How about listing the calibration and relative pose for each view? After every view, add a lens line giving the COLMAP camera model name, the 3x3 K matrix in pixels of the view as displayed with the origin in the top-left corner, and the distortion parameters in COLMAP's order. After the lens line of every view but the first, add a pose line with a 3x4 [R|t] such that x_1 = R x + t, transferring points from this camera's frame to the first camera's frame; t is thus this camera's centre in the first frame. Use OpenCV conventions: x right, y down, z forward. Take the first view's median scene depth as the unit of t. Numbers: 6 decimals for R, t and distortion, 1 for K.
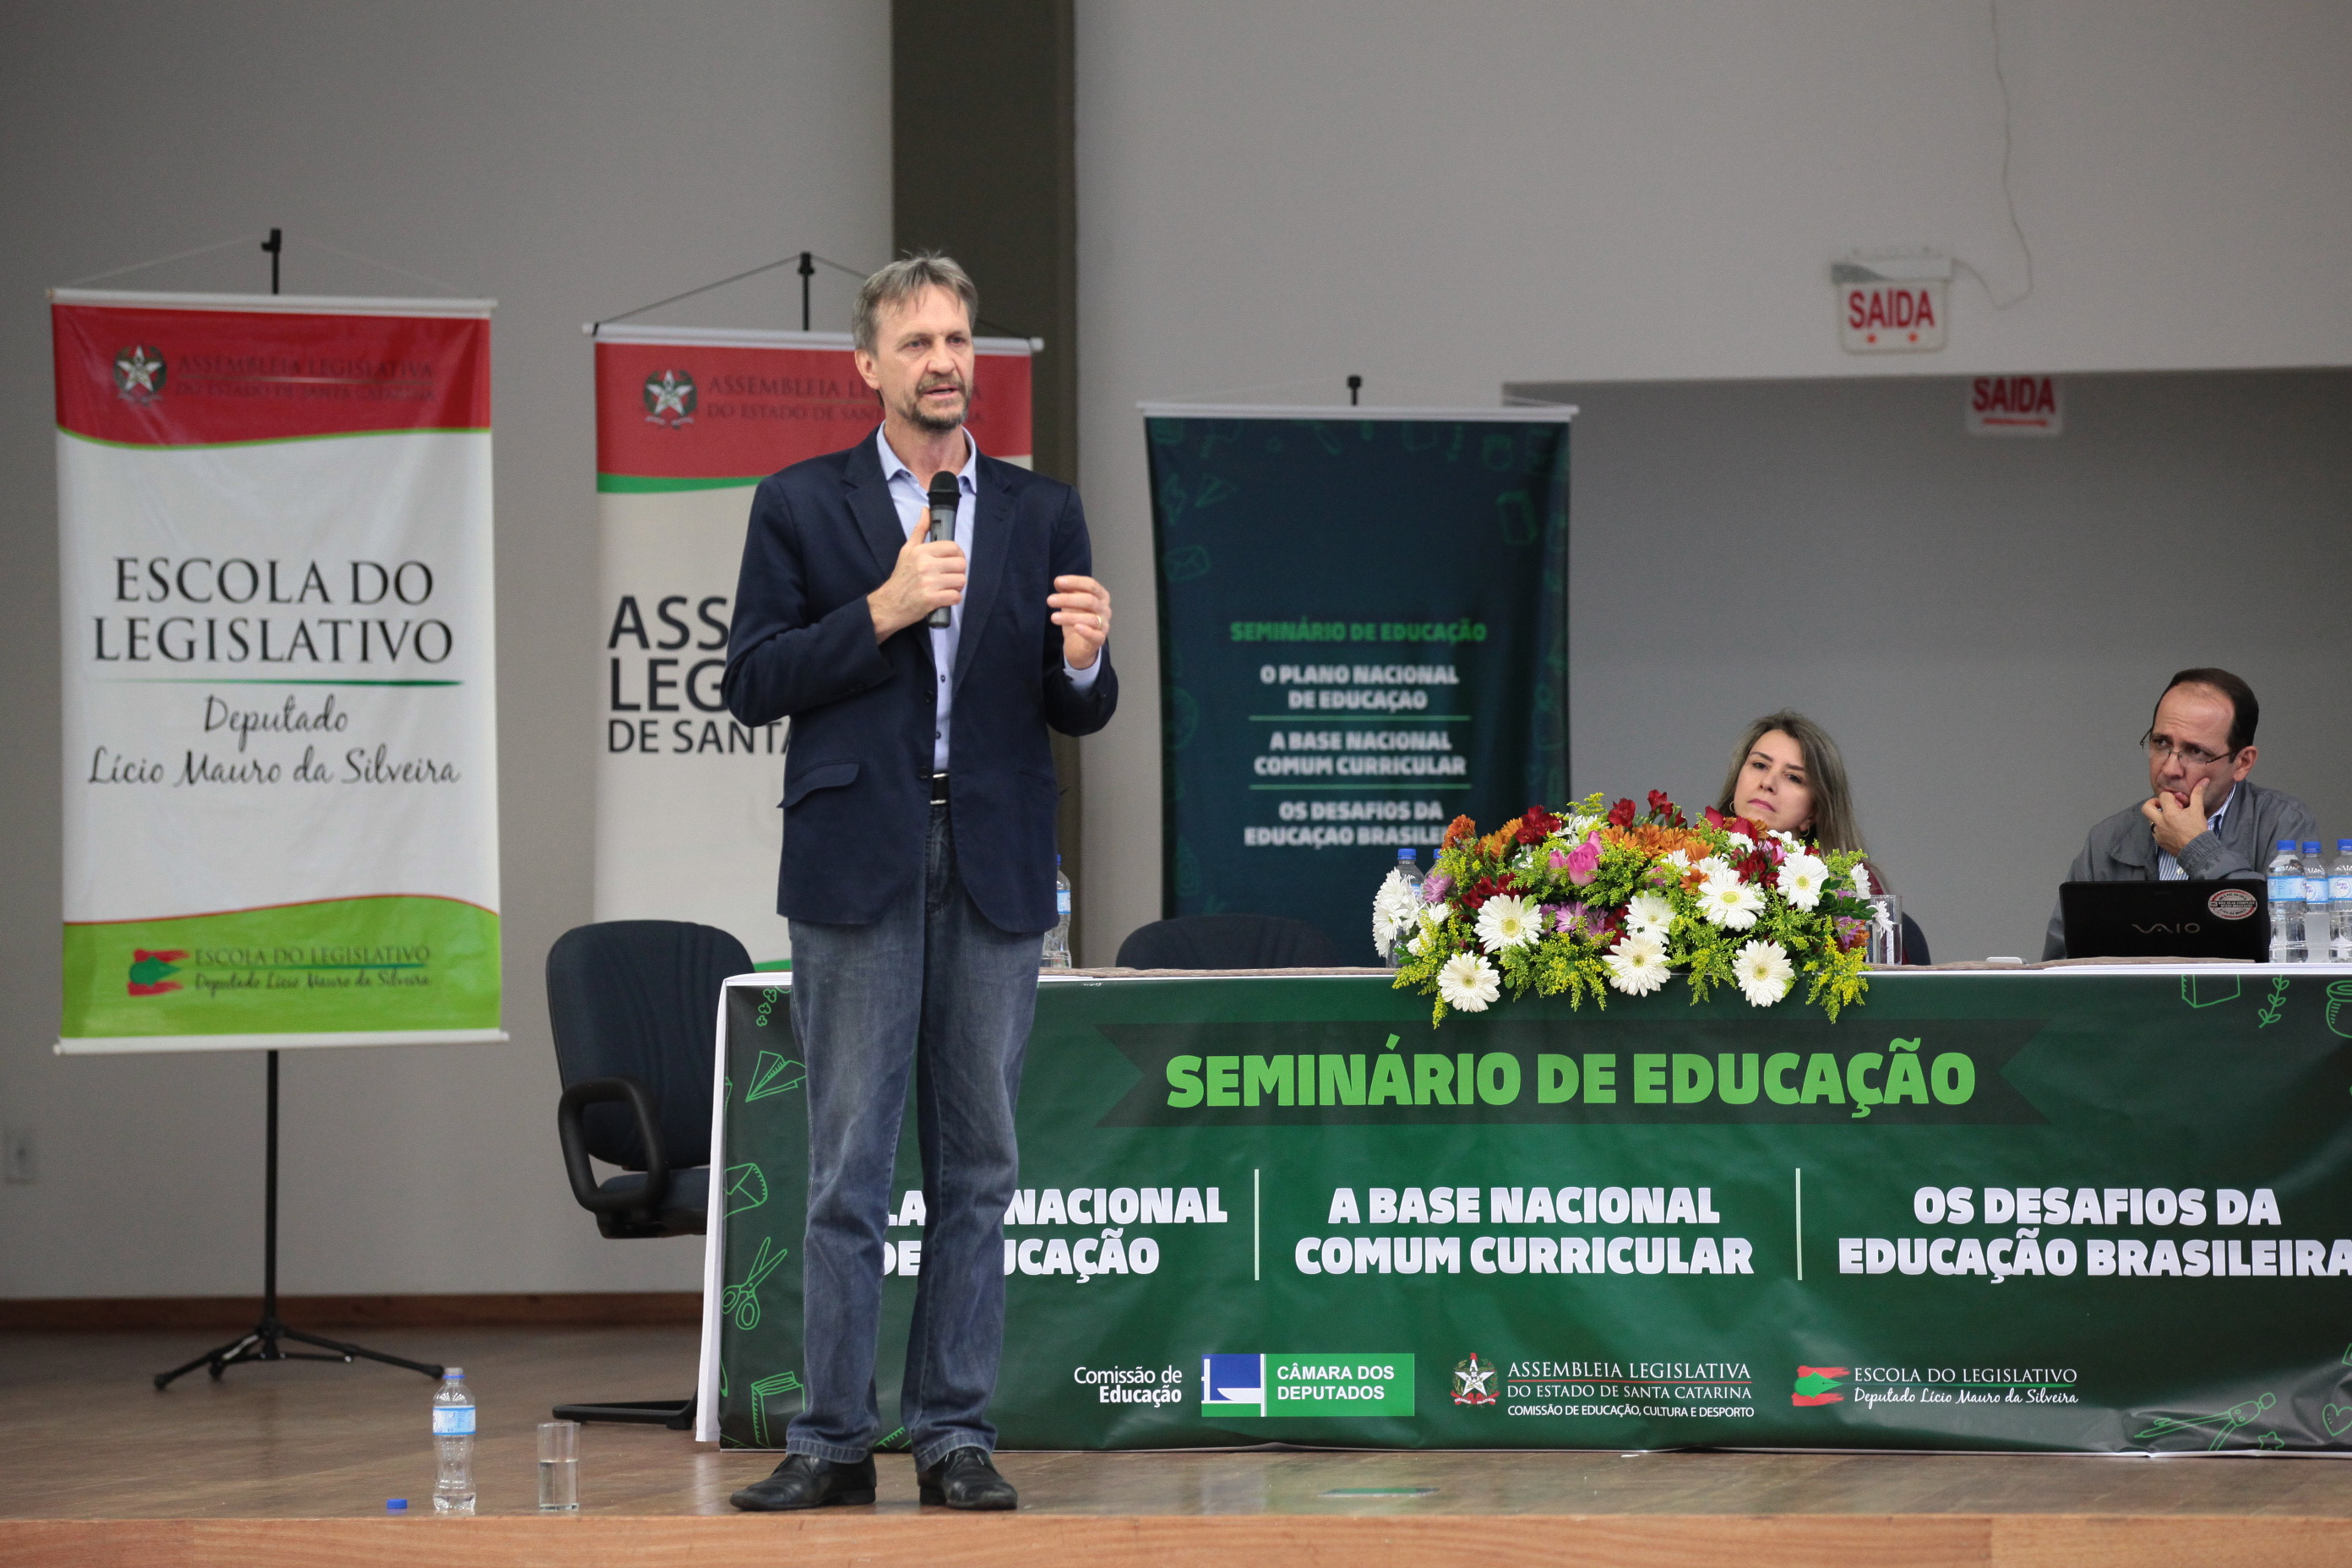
lens RADIAL K [[9565.8, 0, 1182.1], [0, 9565.8, 786.7], [0, 0, 1]] dist [0.543494, 0.000000]
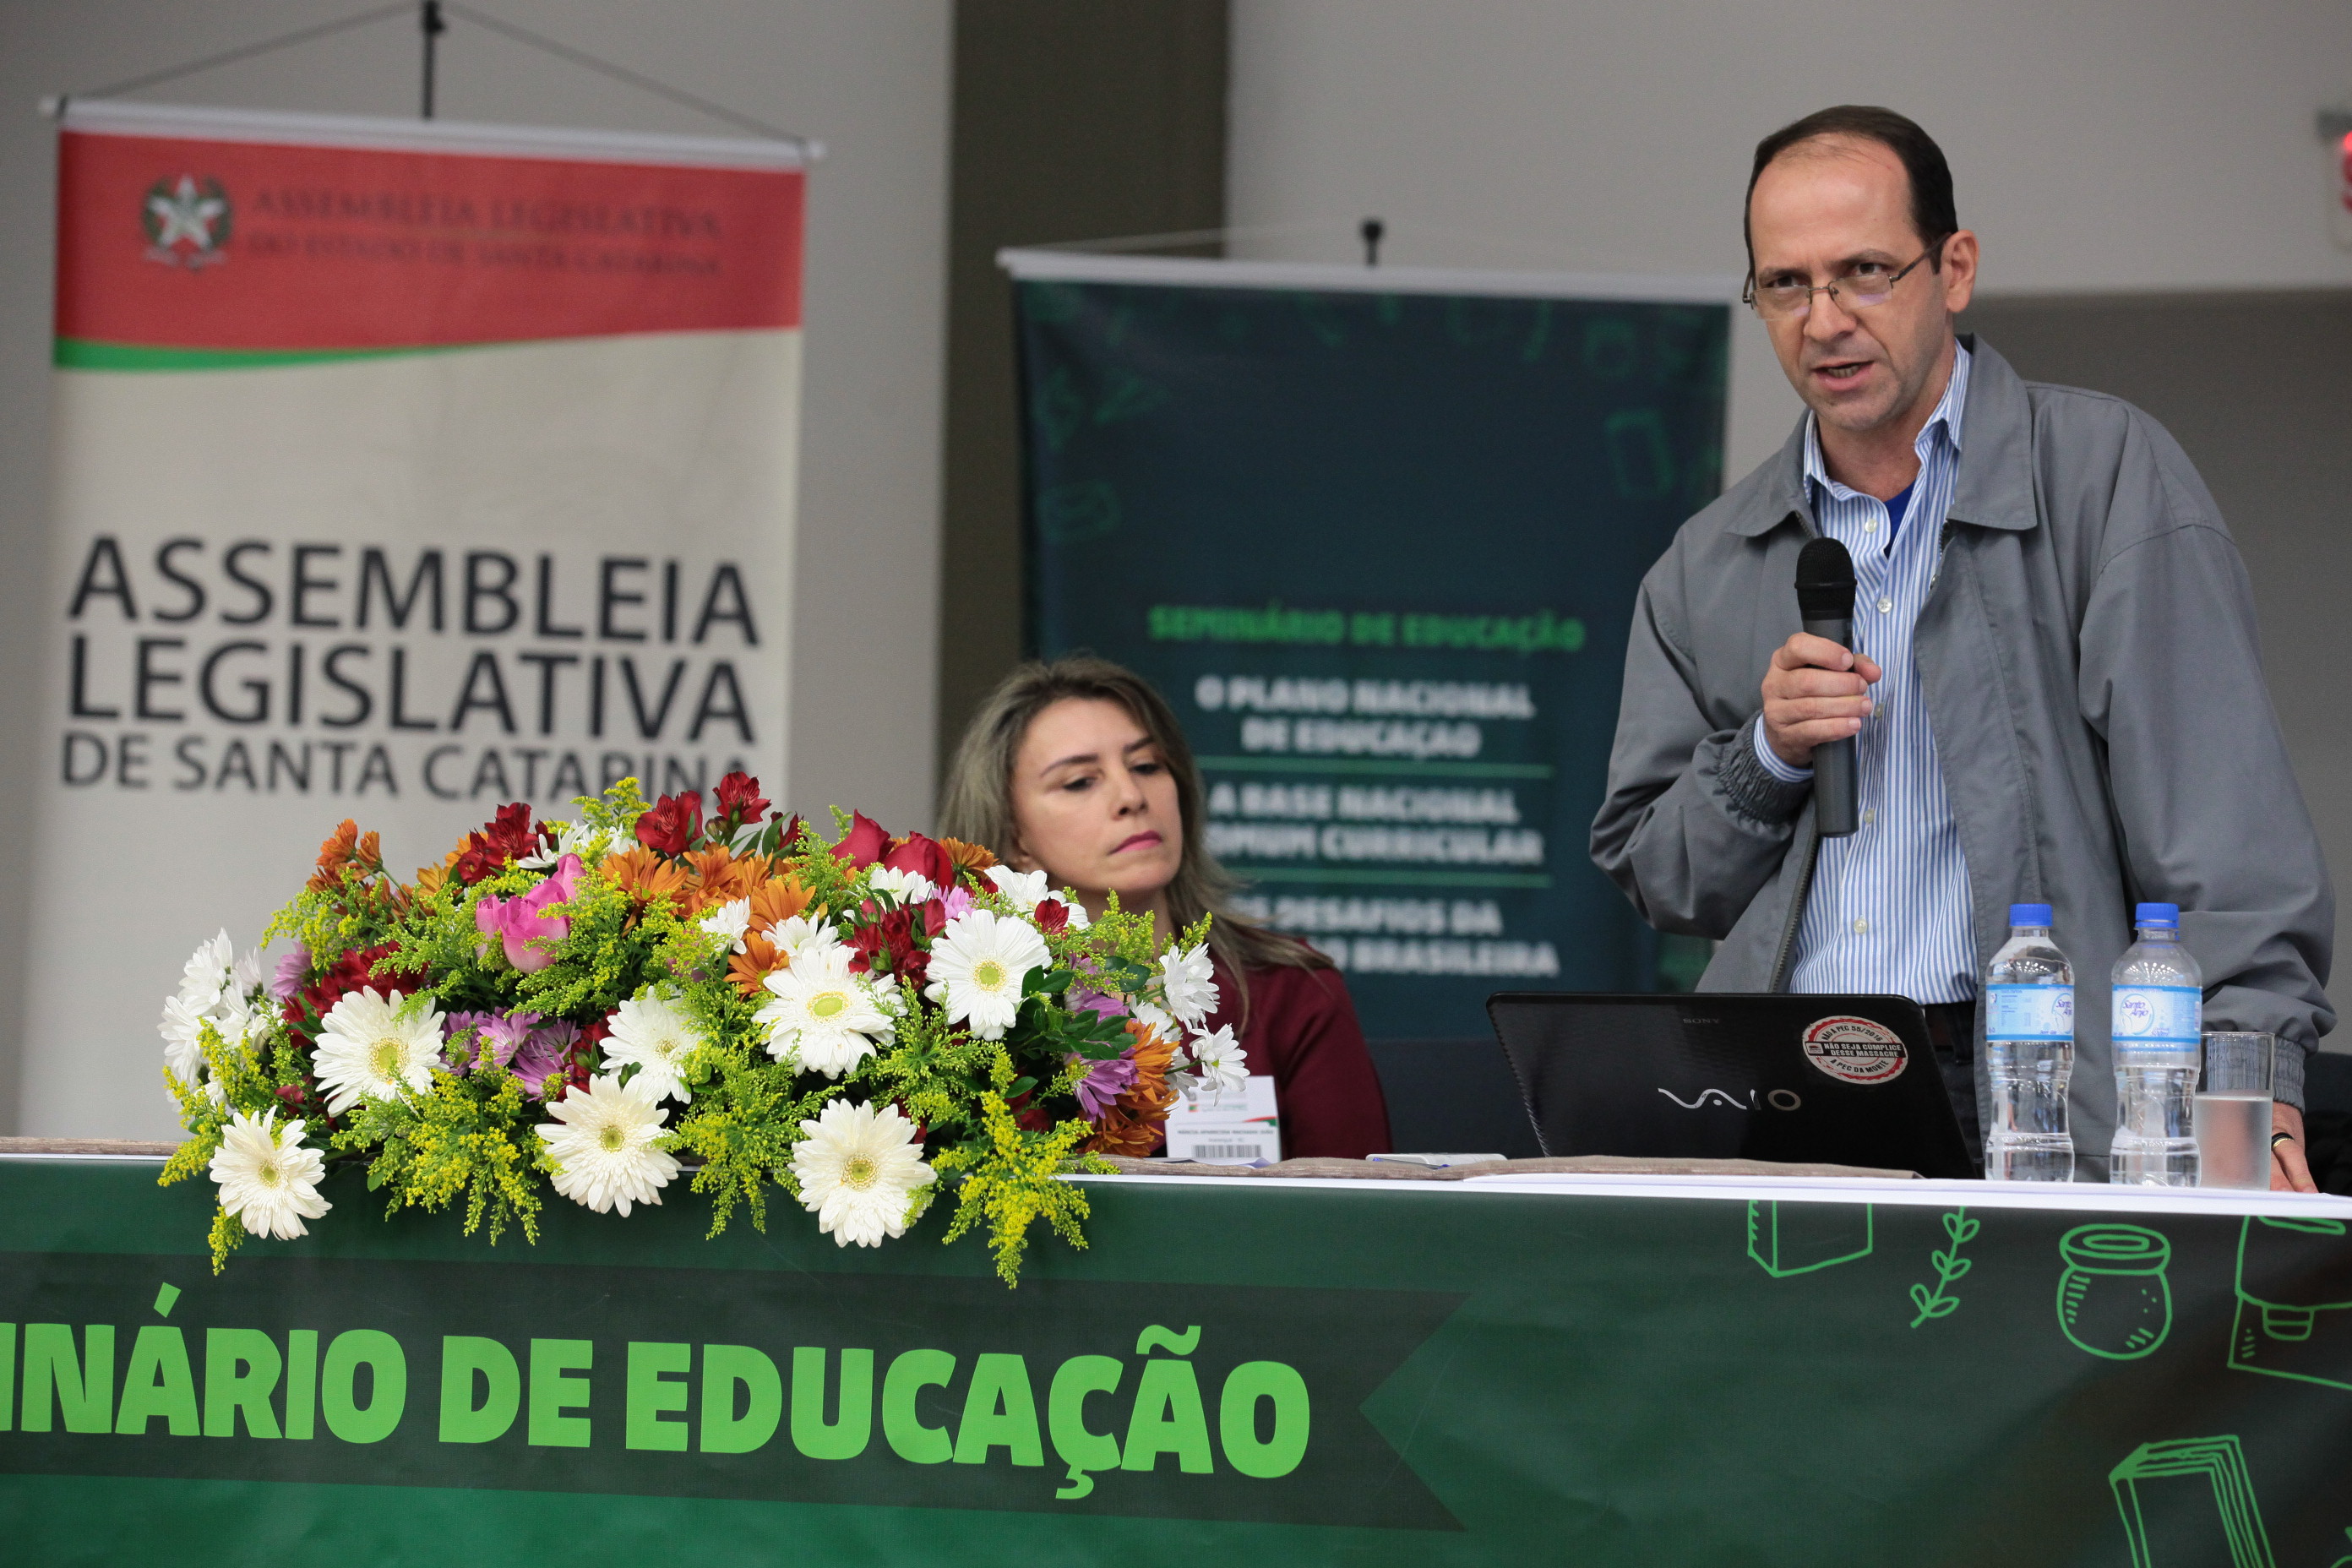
lens RADIAL K [[8161.8, 0, 1172.8], [0, 8161.8, 767.5], [0, 0, 1]] dist [0.200531, 0.000000]
pose [[0.977318, 0.018110, -0.211000, 0.154032], [-0.024685, 0.999287, -0.028570, 0.010909], [0.210332, 0.033130, 0.977068, 0.618903]]
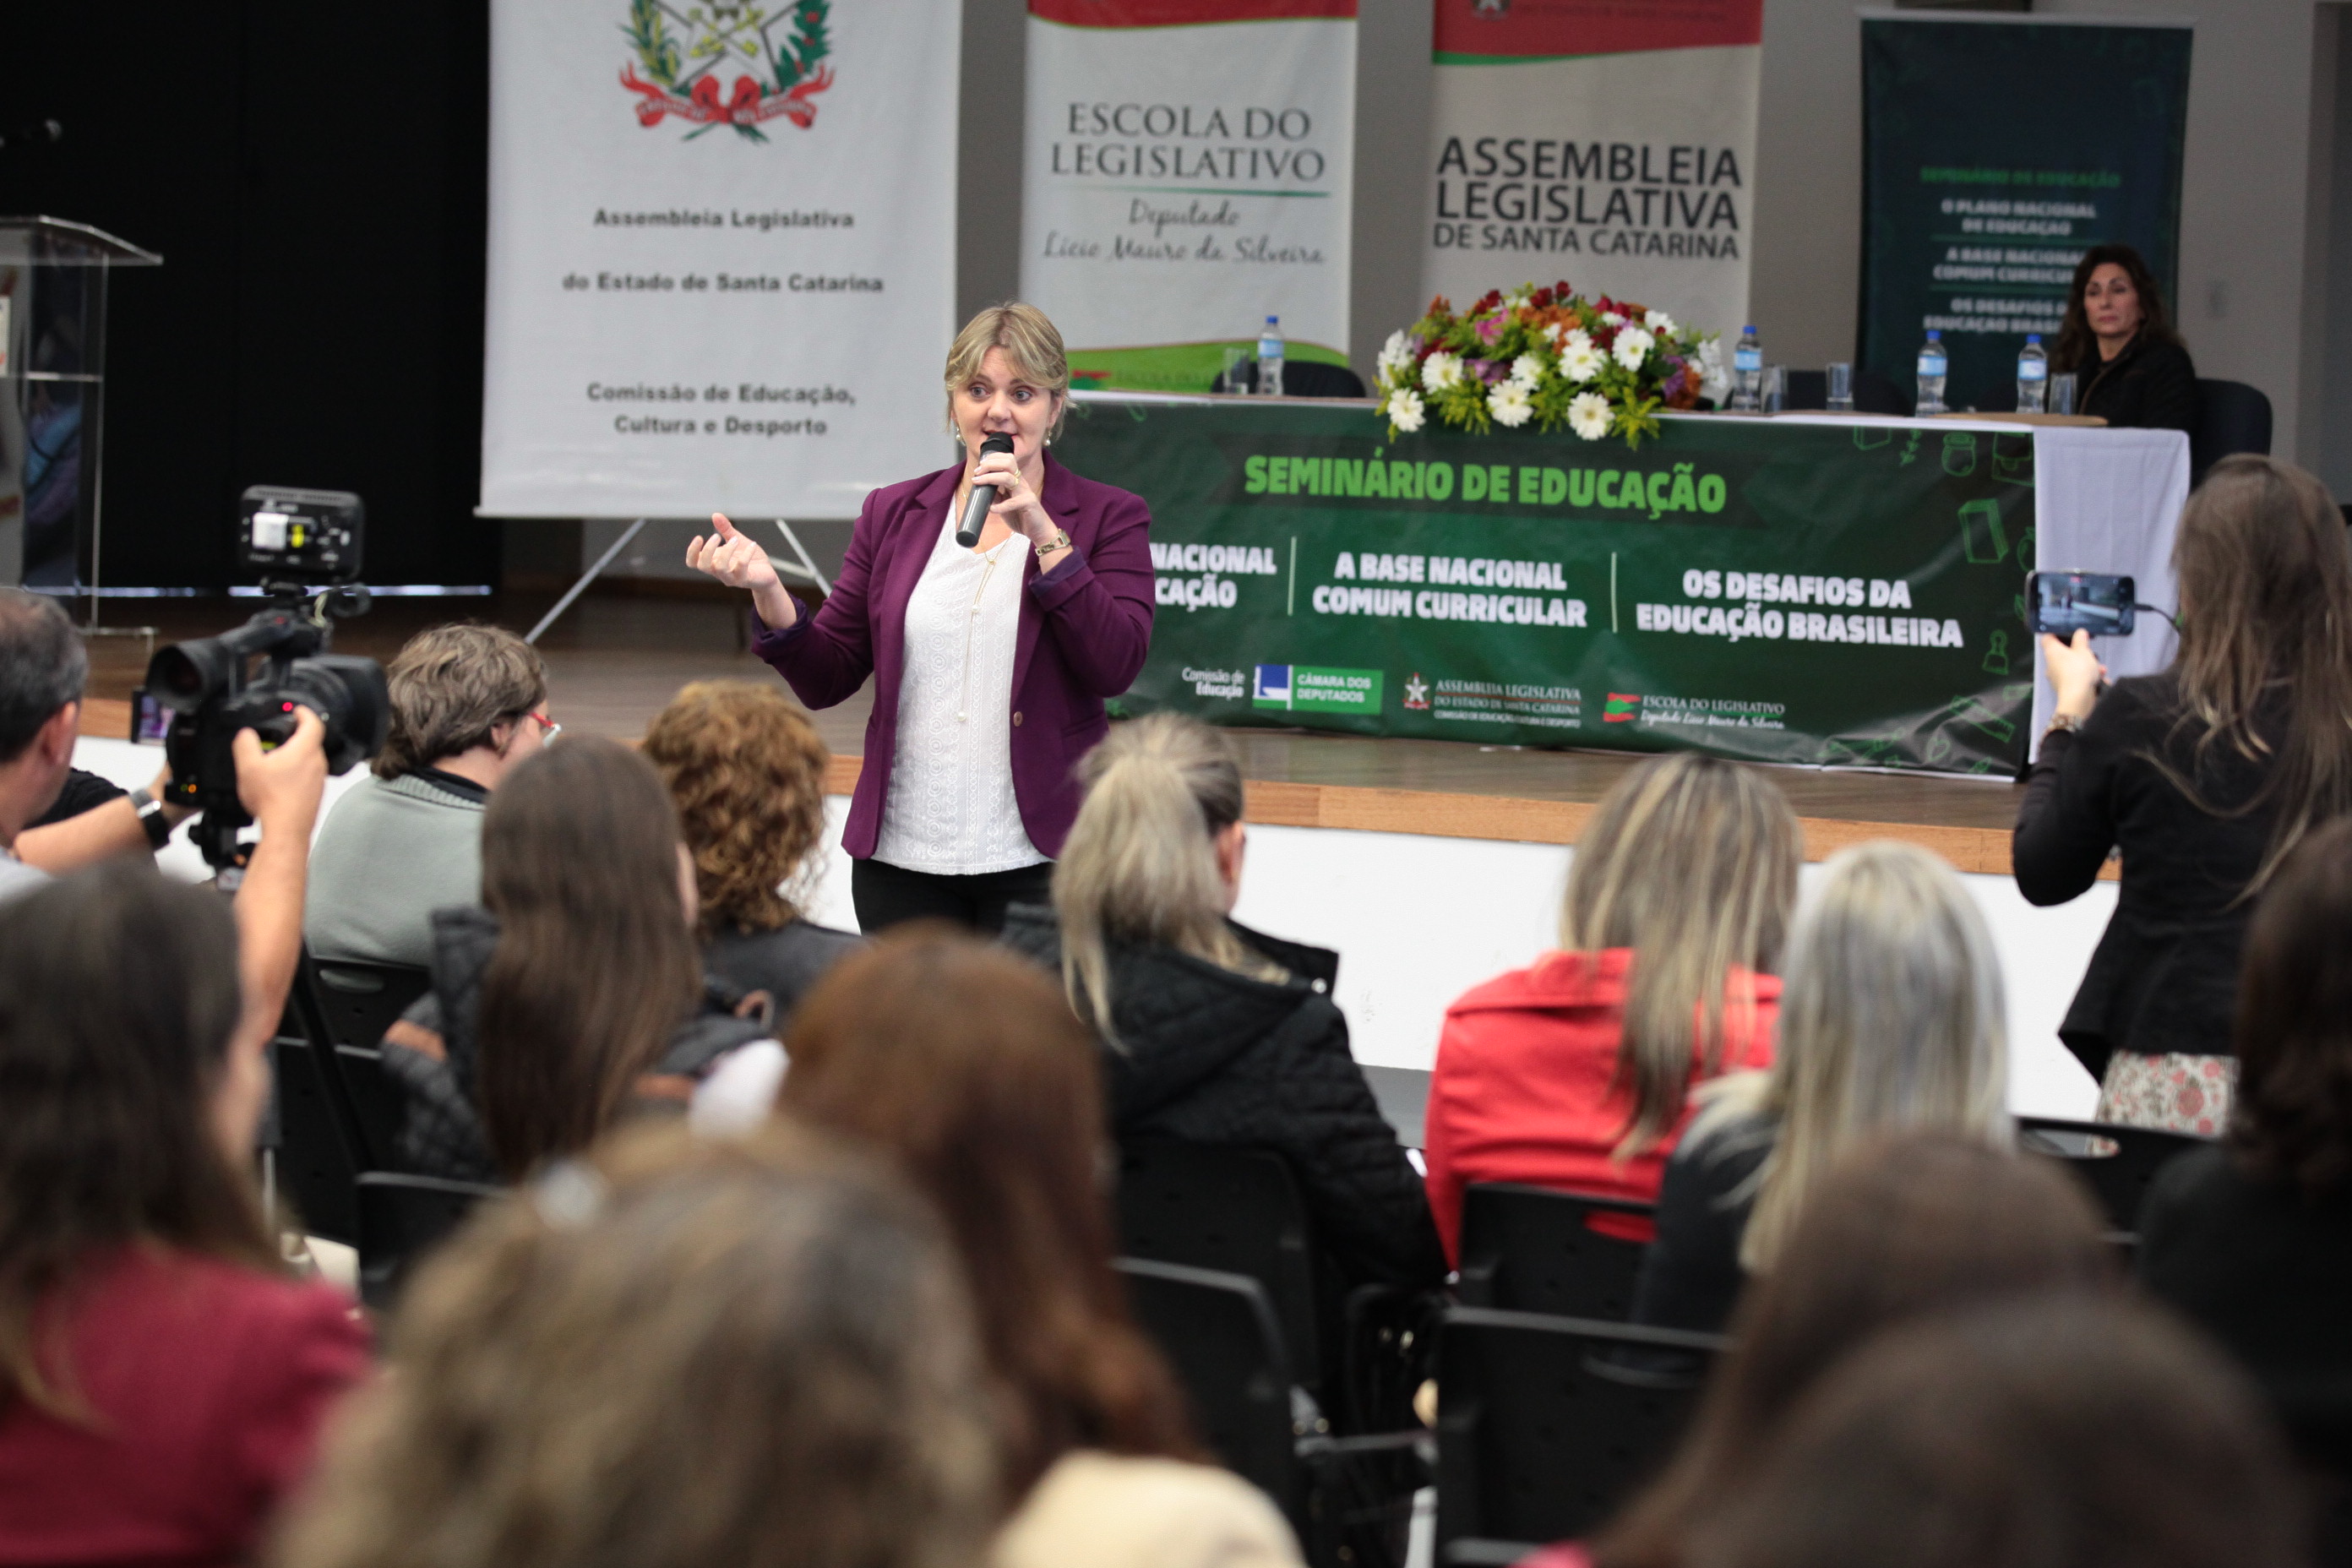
lens RADIAL K [[6887.6, 0, 1169.7], [0, 6887.6, 776.1], [0, 0, 1]] dist [-0.053149, 0.000000]
pose [[0.906813, 0.061120, -0.417079, 0.423768], [-0.032059, 0.996567, 0.076337, -0.002512], [0.420312, -0.055852, 0.905659, 0.057516]]
